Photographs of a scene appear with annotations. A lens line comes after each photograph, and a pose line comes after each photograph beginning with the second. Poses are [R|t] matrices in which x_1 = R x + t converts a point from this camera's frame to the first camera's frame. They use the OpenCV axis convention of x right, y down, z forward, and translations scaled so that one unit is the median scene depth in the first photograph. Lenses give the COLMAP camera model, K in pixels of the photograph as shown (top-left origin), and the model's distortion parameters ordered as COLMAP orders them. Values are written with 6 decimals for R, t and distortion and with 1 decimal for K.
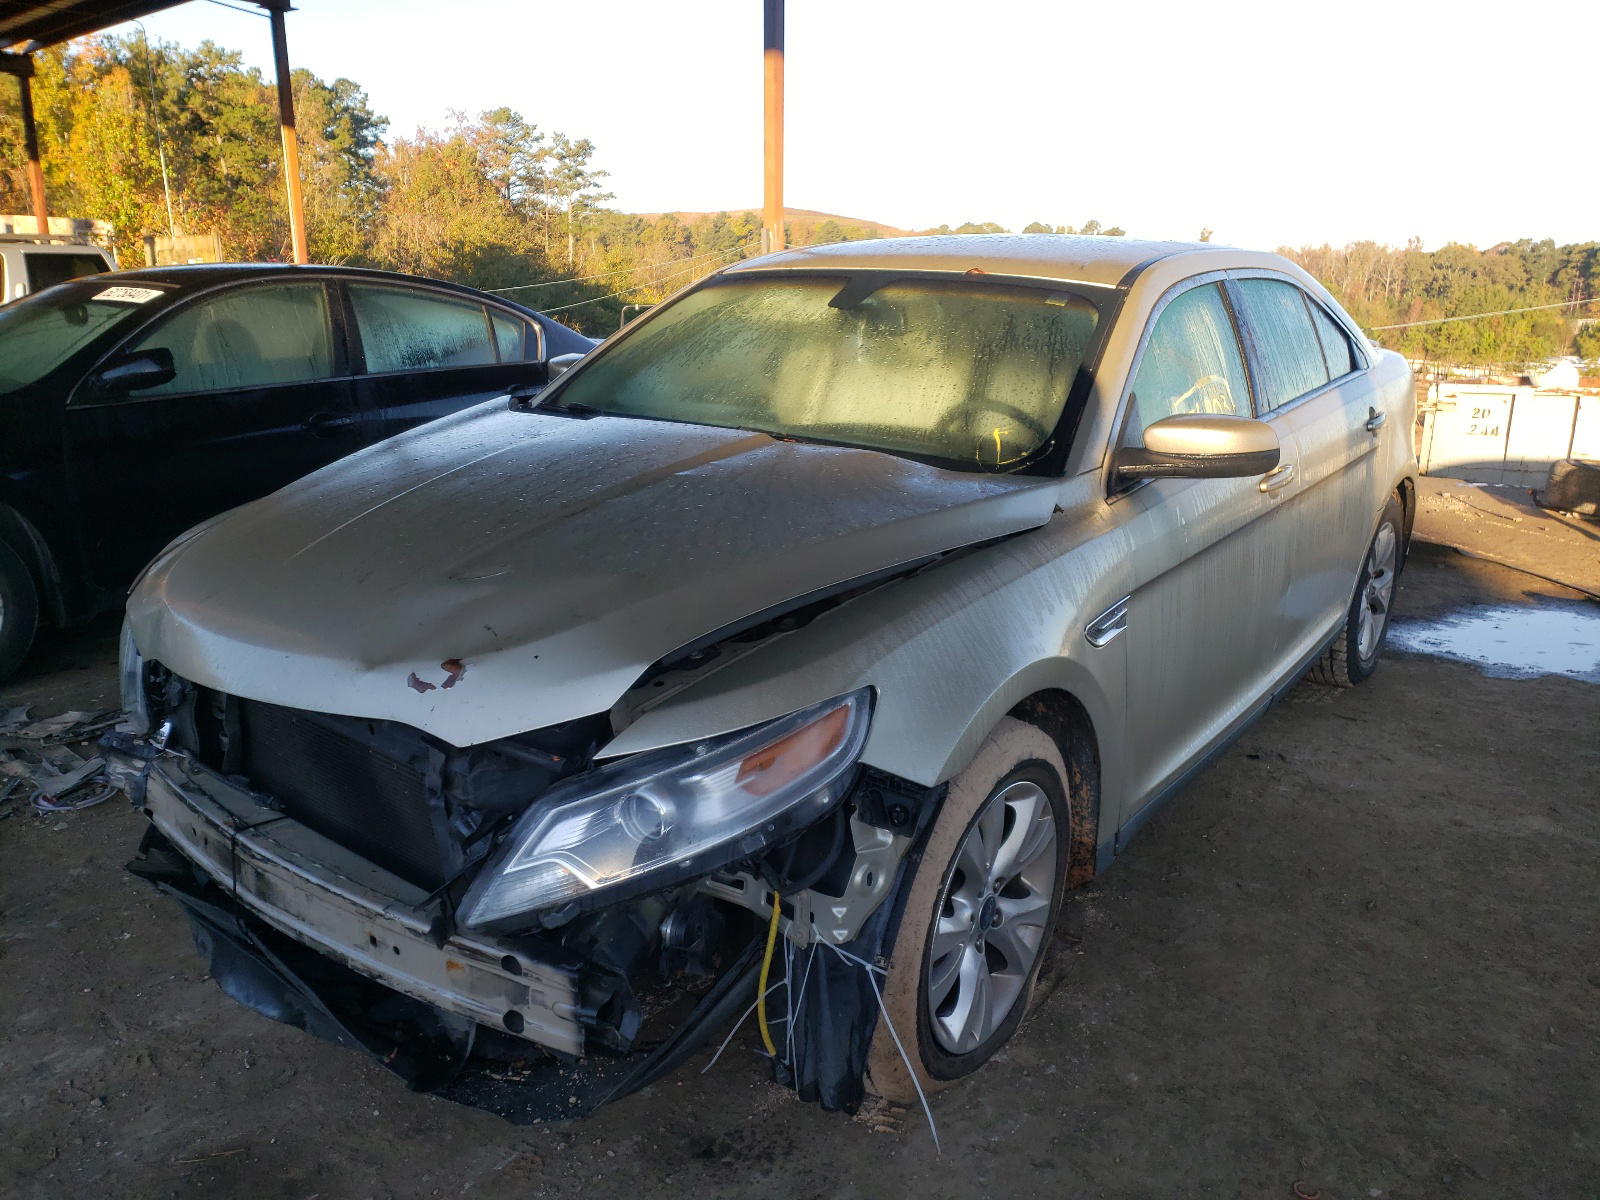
lens RADIAL K [[1360.7, 0, 800.0], [0, 1360.7, 600.0], [0, 0, 1]] dist [0.059939, -0.005697]
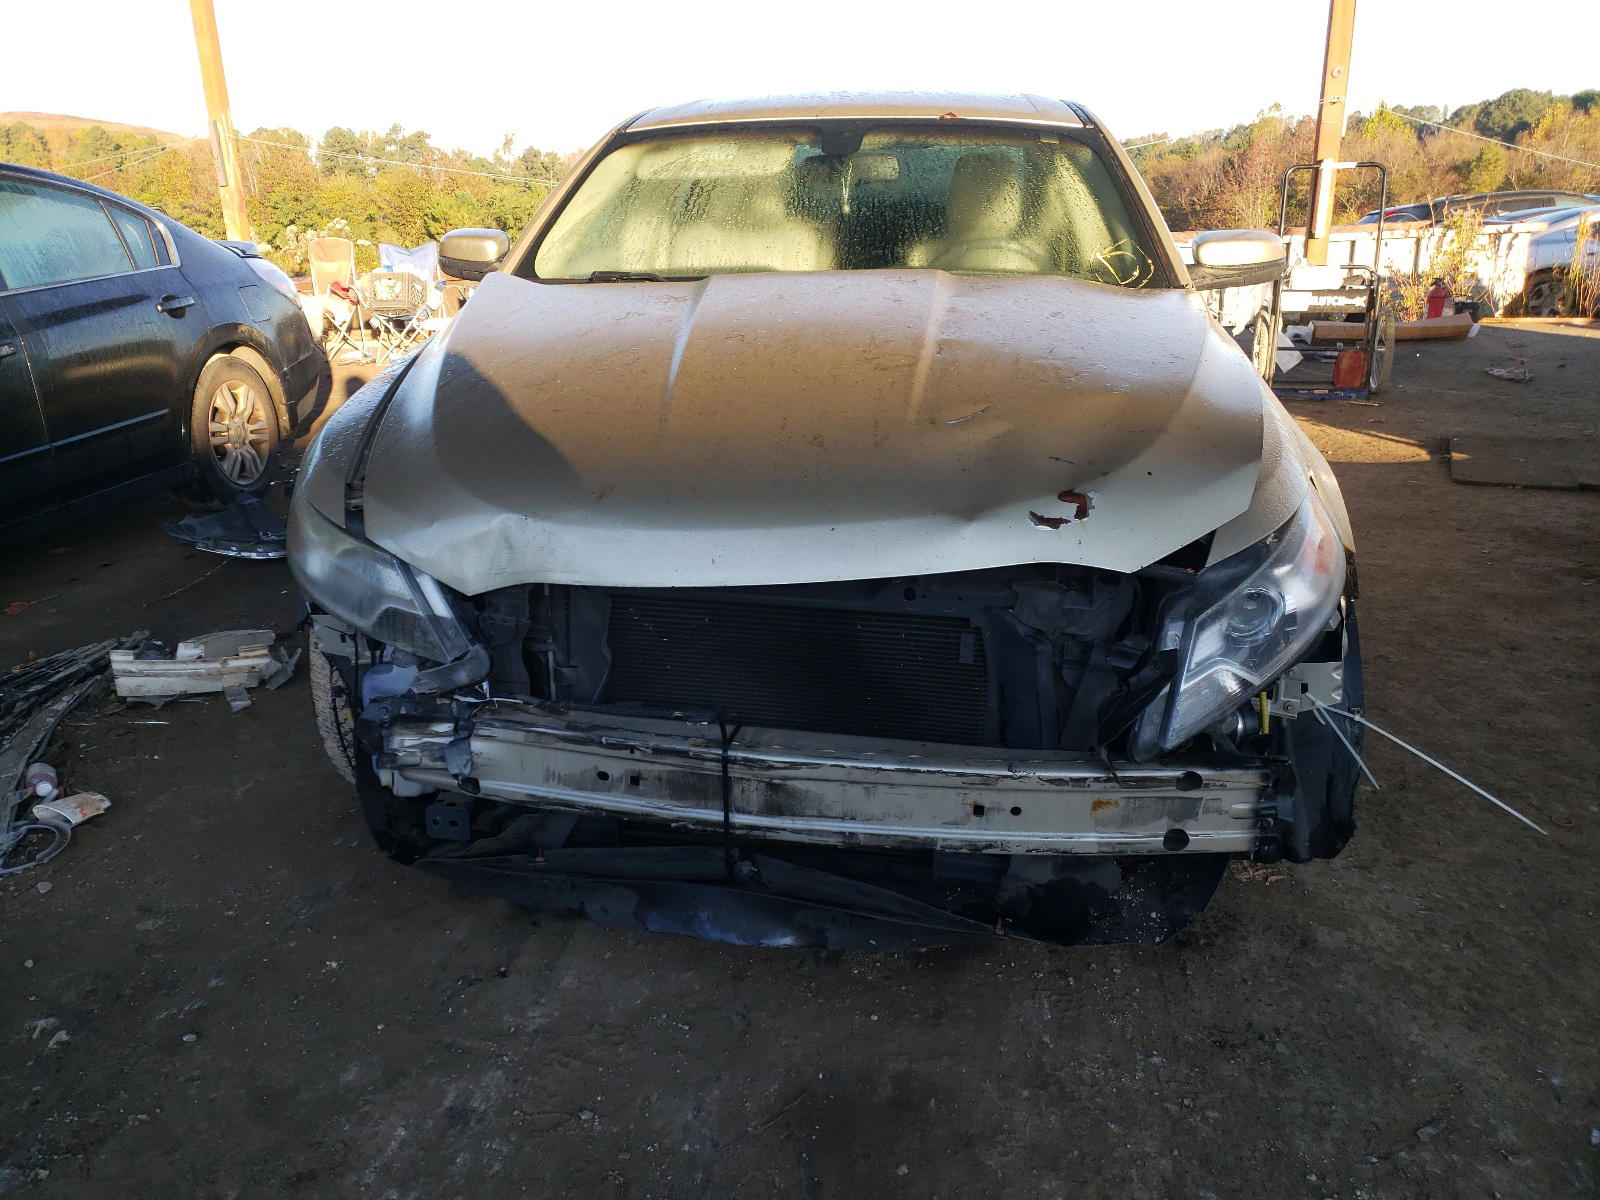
lens RADIAL K [[1363.9, 0, 739.8], [0, 1363.9, 554.1], [0, 0, 1]] dist [0.071075, -0.003787]
pose [[0.867139, -0.165993, 0.469592, -0.868373], [0.154128, 0.985981, 0.063918, -0.009219], [-0.473619, 0.016951, 0.880567, 0.252171]]
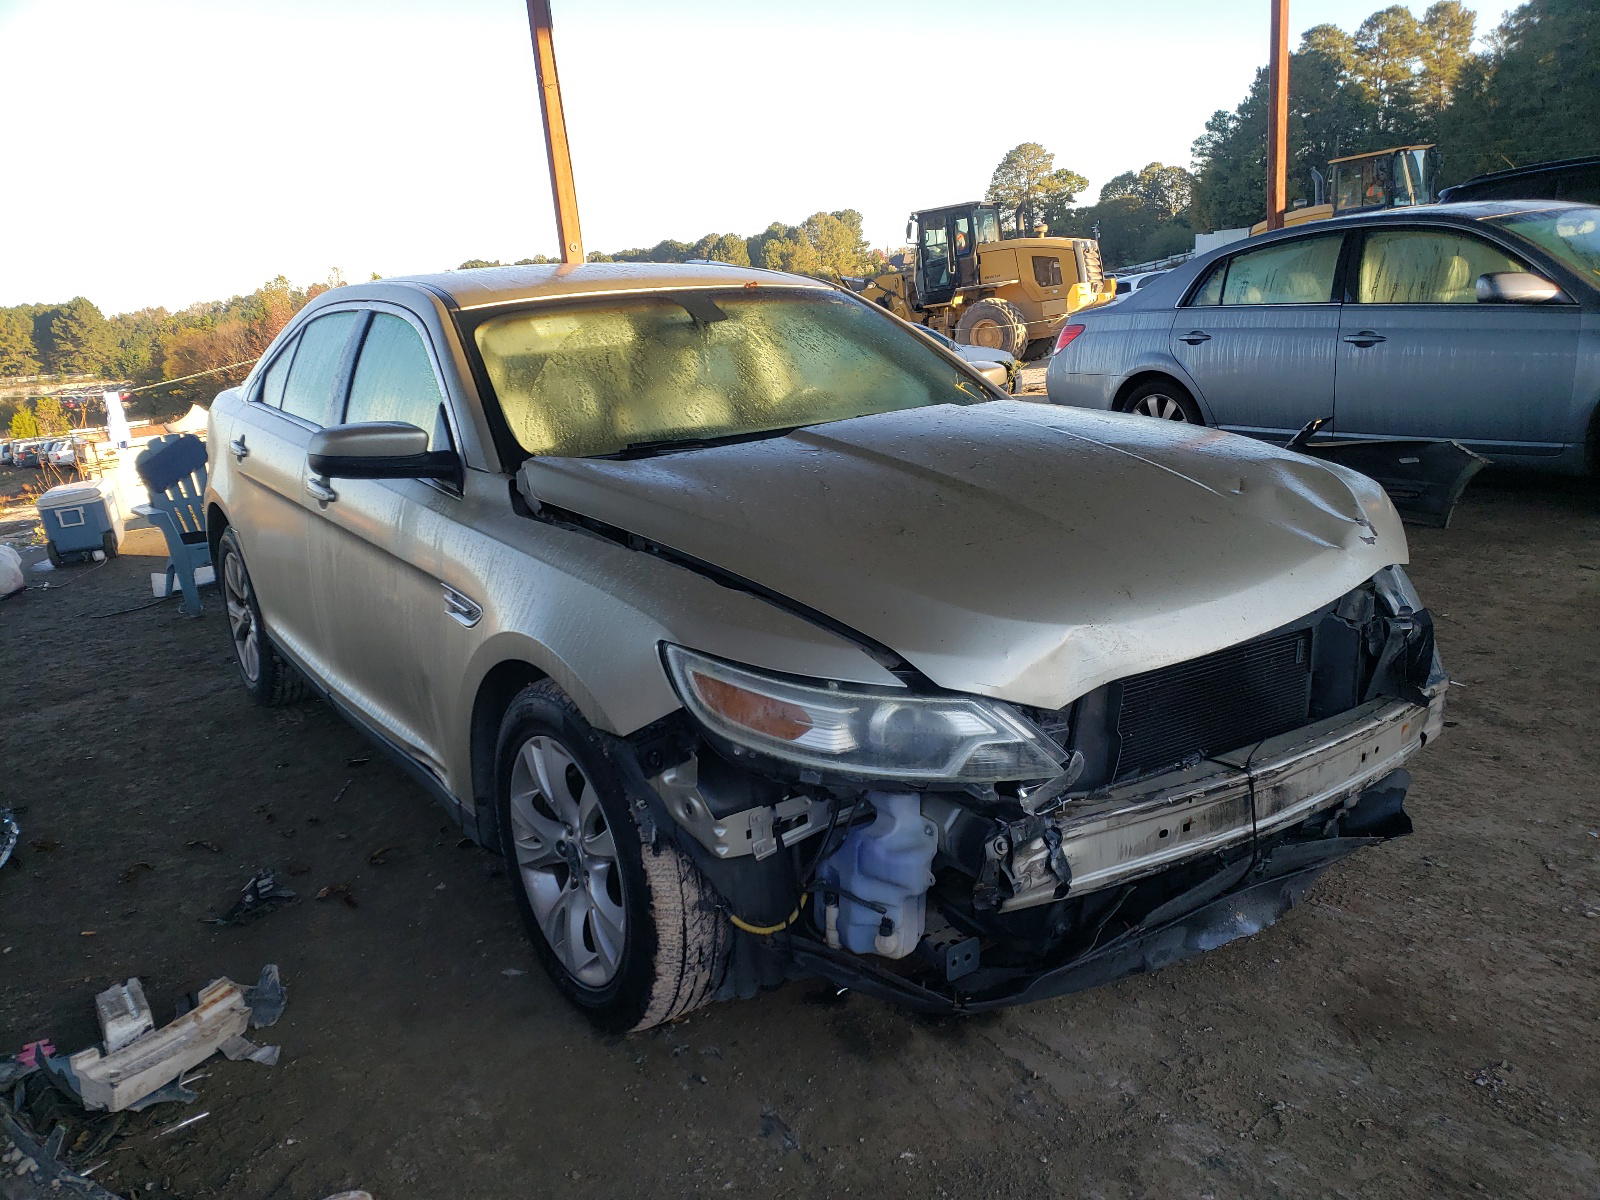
lens RADIAL K [[1360.7, 0, 800.0], [0, 1360.7, 600.0], [0, 0, 1]] dist [0.059939, -0.005697]
pose [[0.235663, -0.250828, 0.938908, -1.609661], [0.307772, 0.935654, 0.172709, -0.274852], [-0.921813, 0.248269, 0.297697, 1.069200]]
